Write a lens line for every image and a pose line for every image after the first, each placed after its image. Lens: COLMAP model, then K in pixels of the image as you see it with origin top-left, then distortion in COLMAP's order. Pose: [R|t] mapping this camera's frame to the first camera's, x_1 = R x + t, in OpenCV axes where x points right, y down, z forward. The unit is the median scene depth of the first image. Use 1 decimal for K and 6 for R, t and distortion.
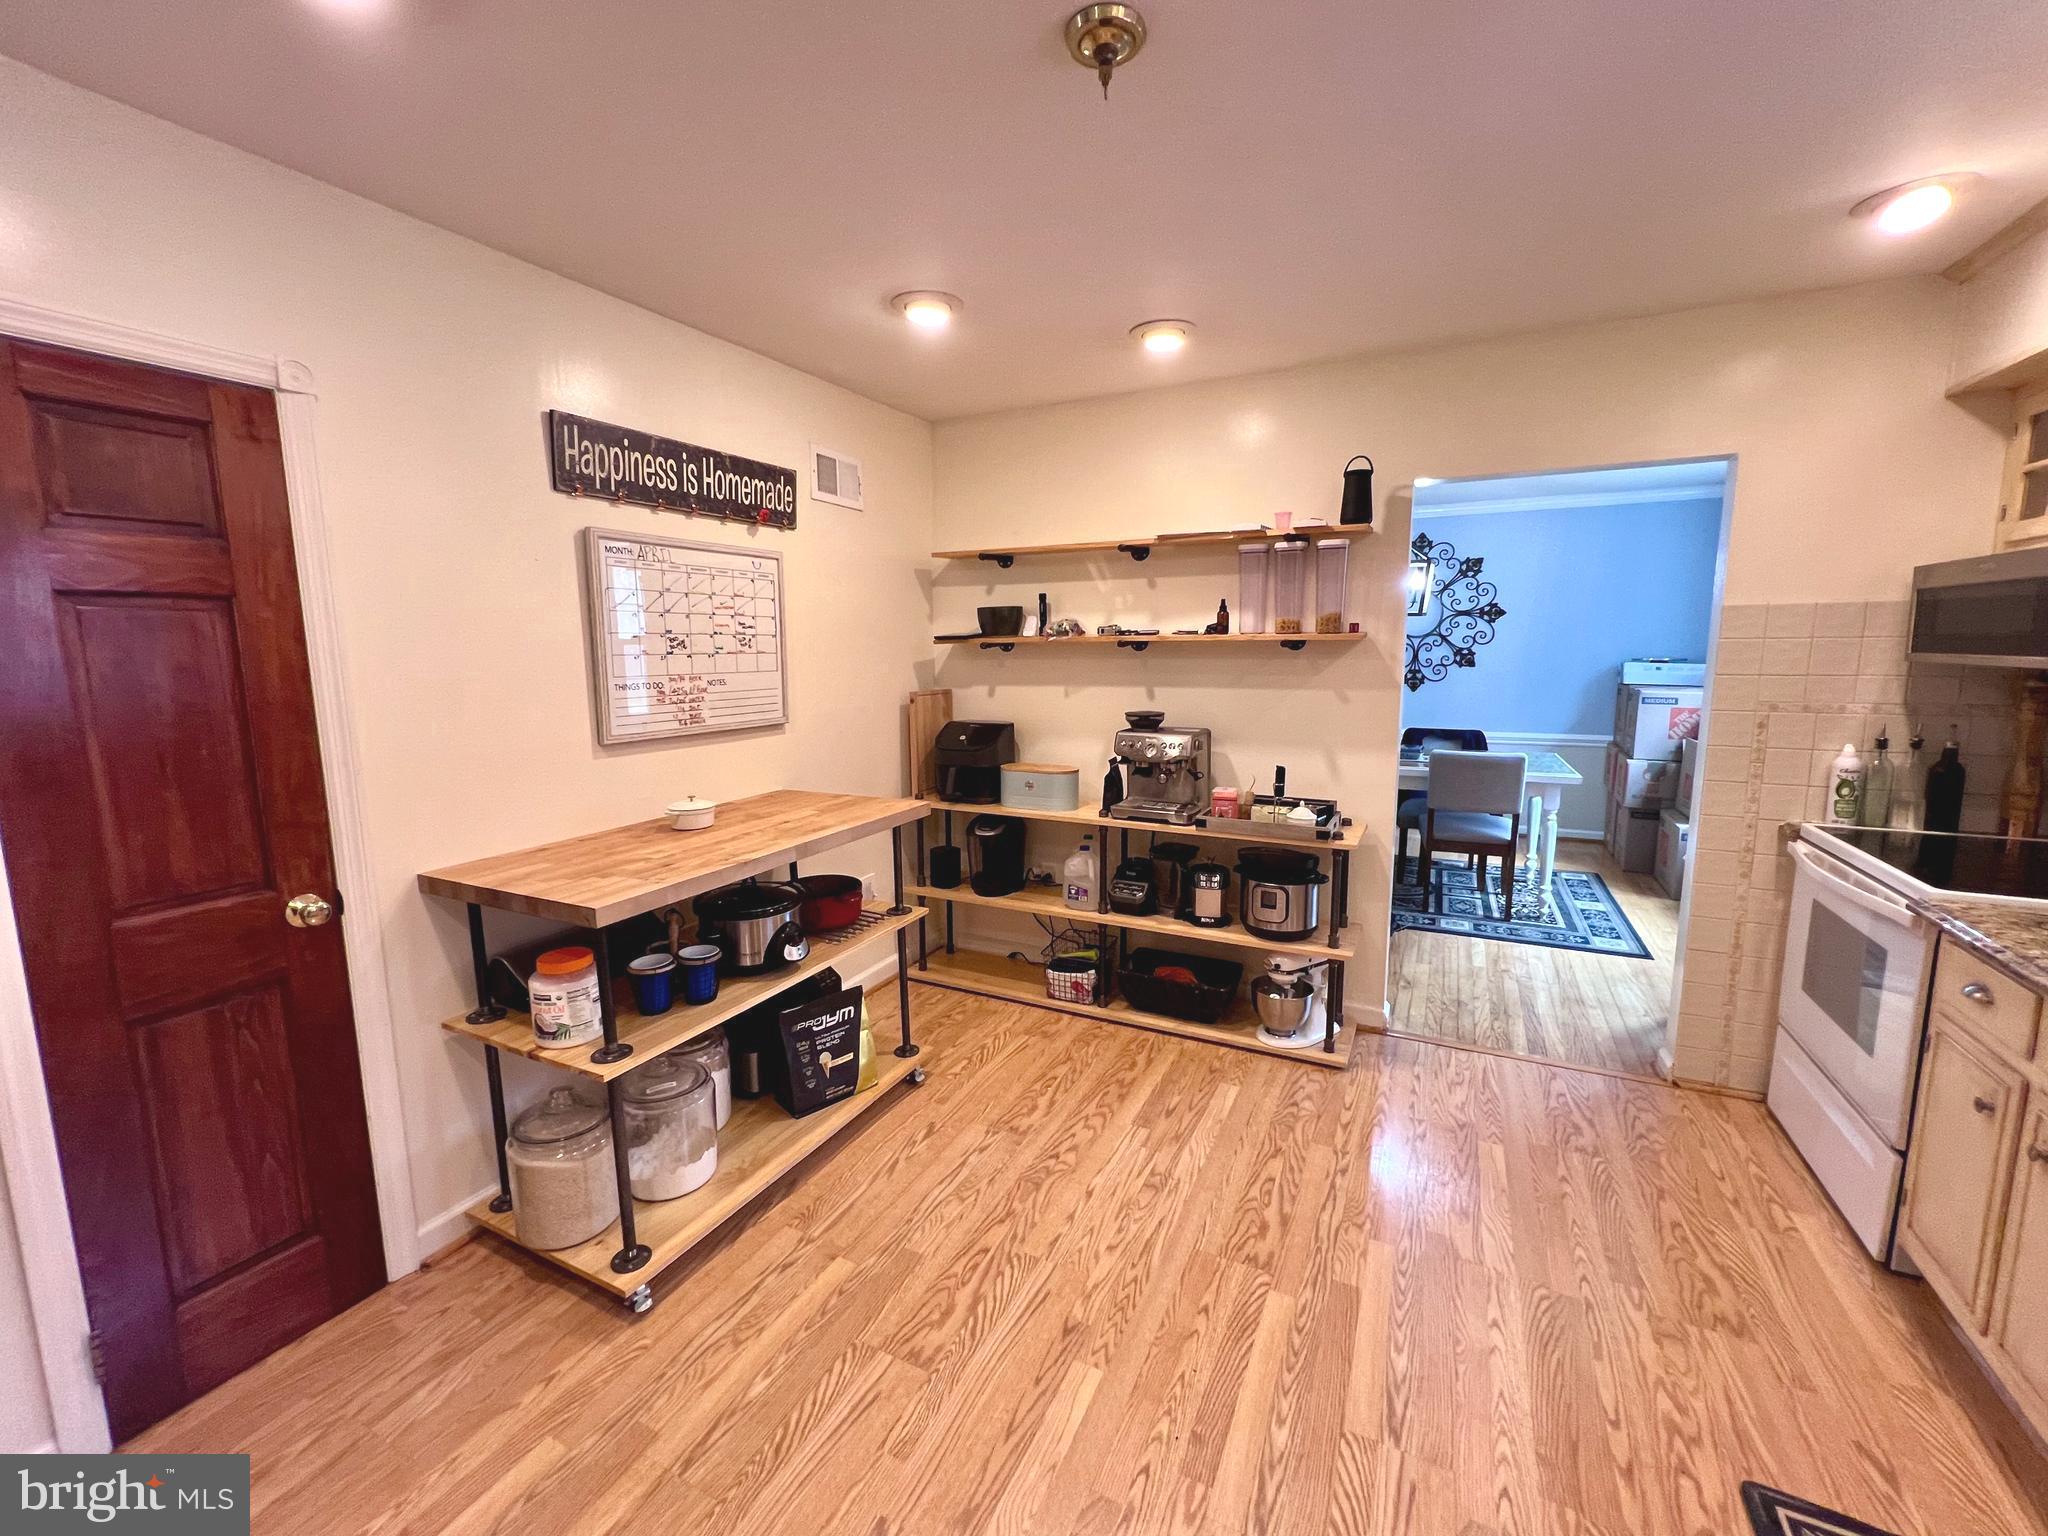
lens RADIAL K [[834.4, 0, 1025.7], [0, 834.4, 771.7], [0, 0, 1]] dist [-0.002430, 0.000760]
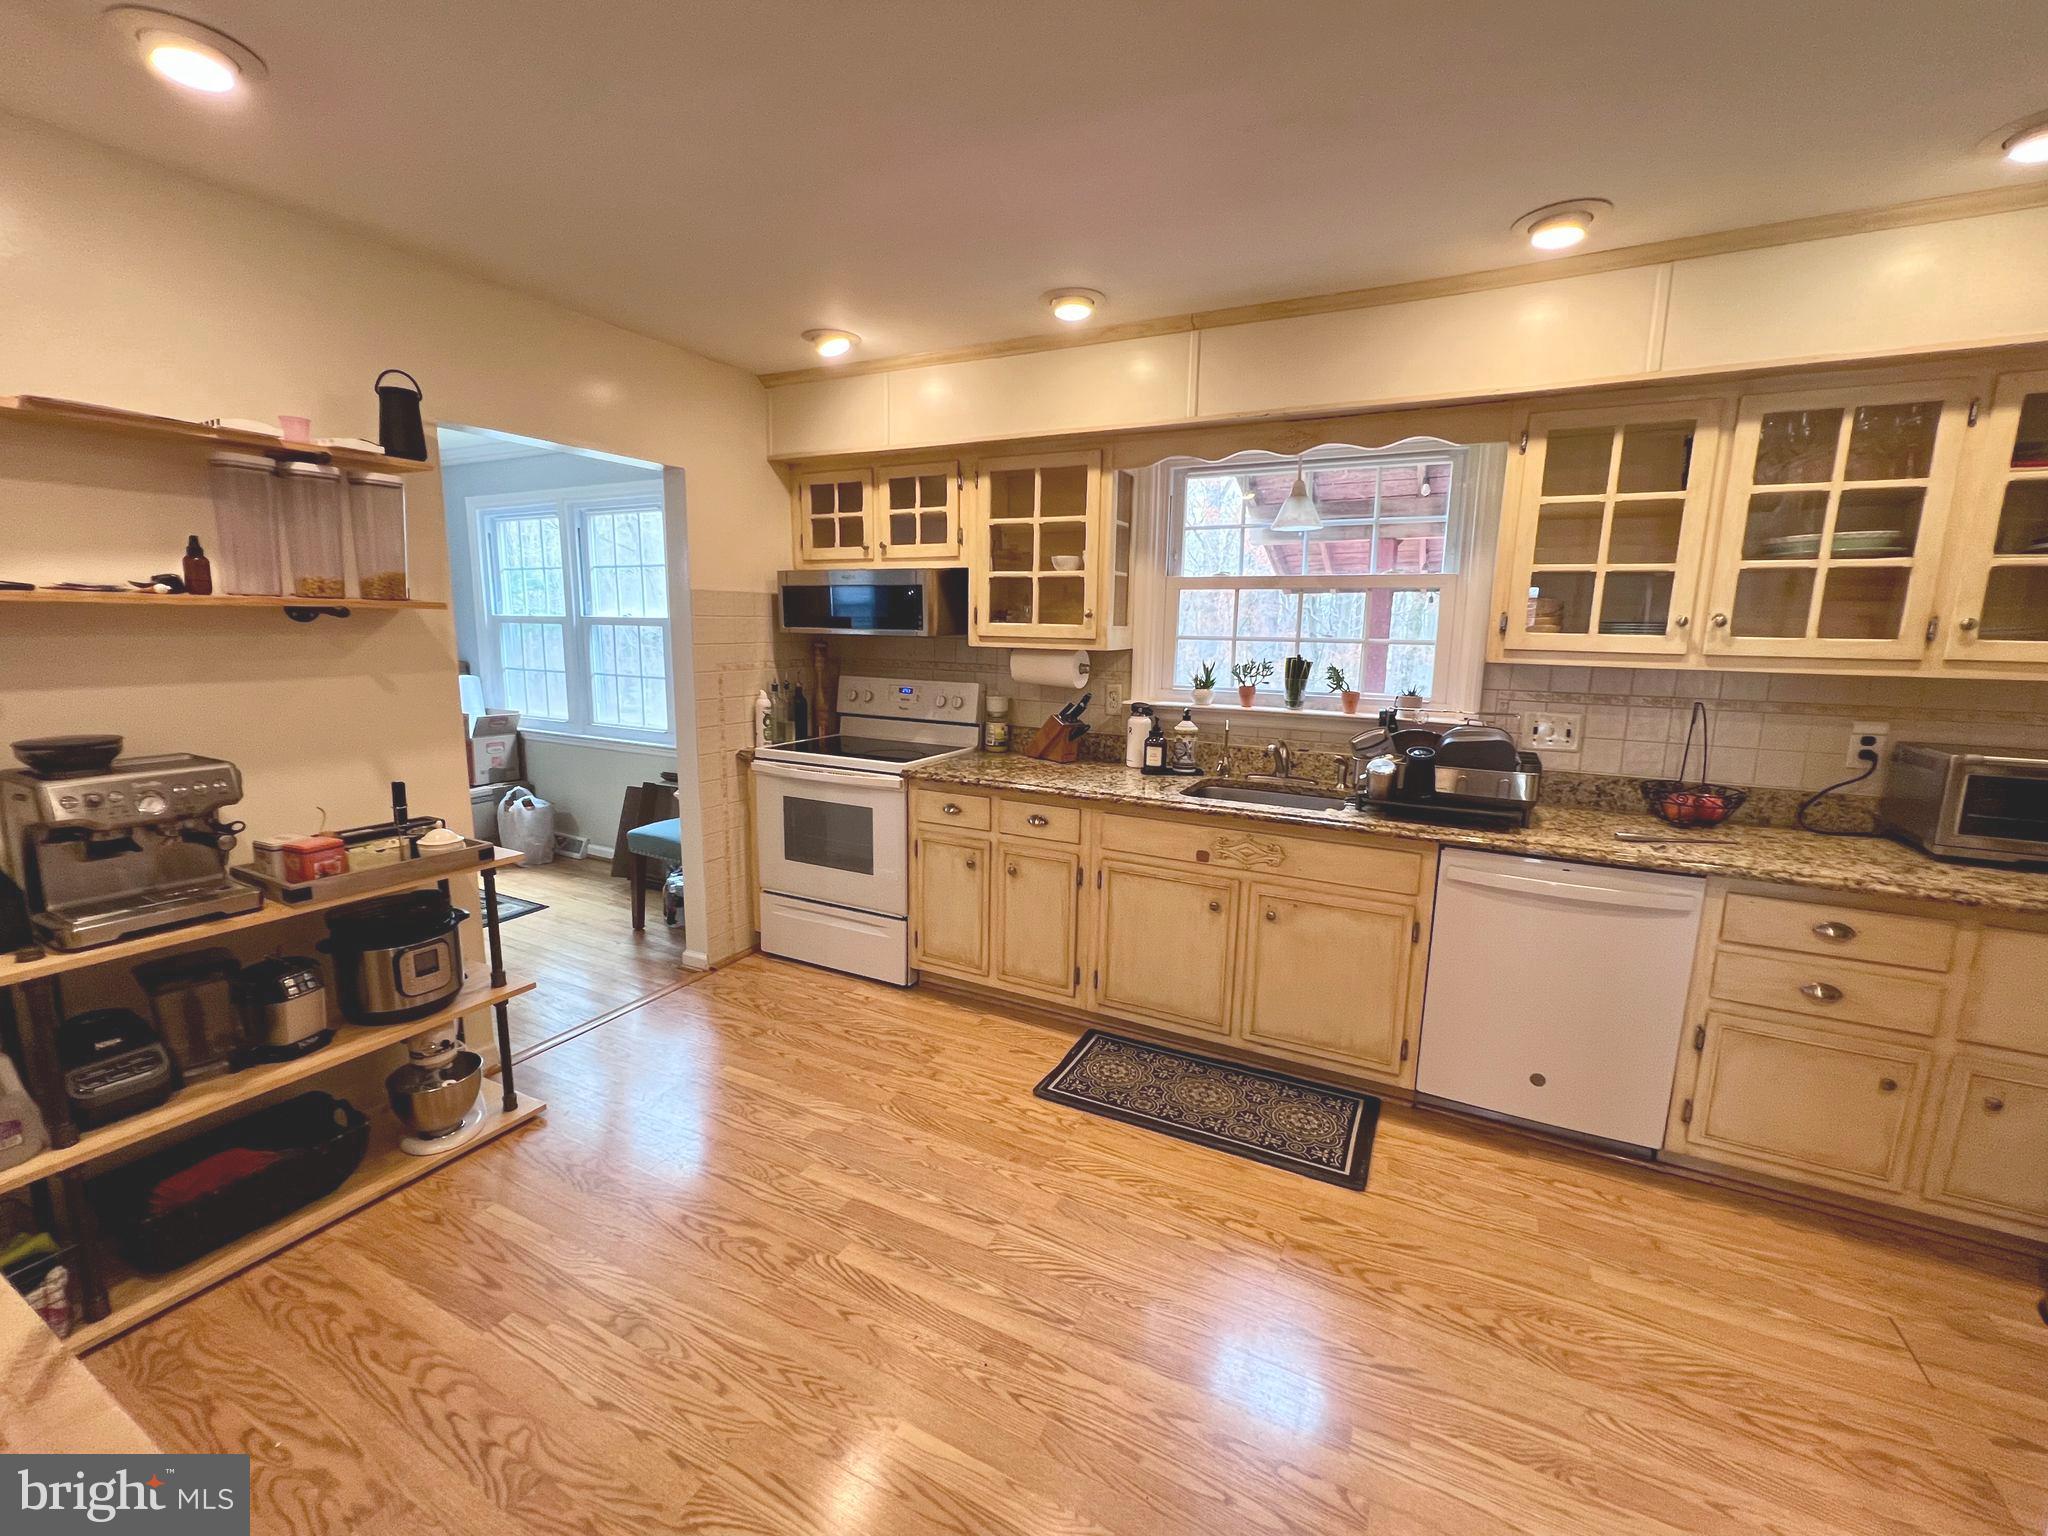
lens RADIAL K [[834.4, 0, 1035.0], [0, 834.4, 772.9], [0, 0, 1]] dist [-0.002430, 0.000760]
pose [[-0.000750, -0.169117, 0.985596, -0.475390], [0.128094, 0.977460, 0.167818, -0.074801], [-0.991762, 0.126375, 0.020930, 0.515289]]
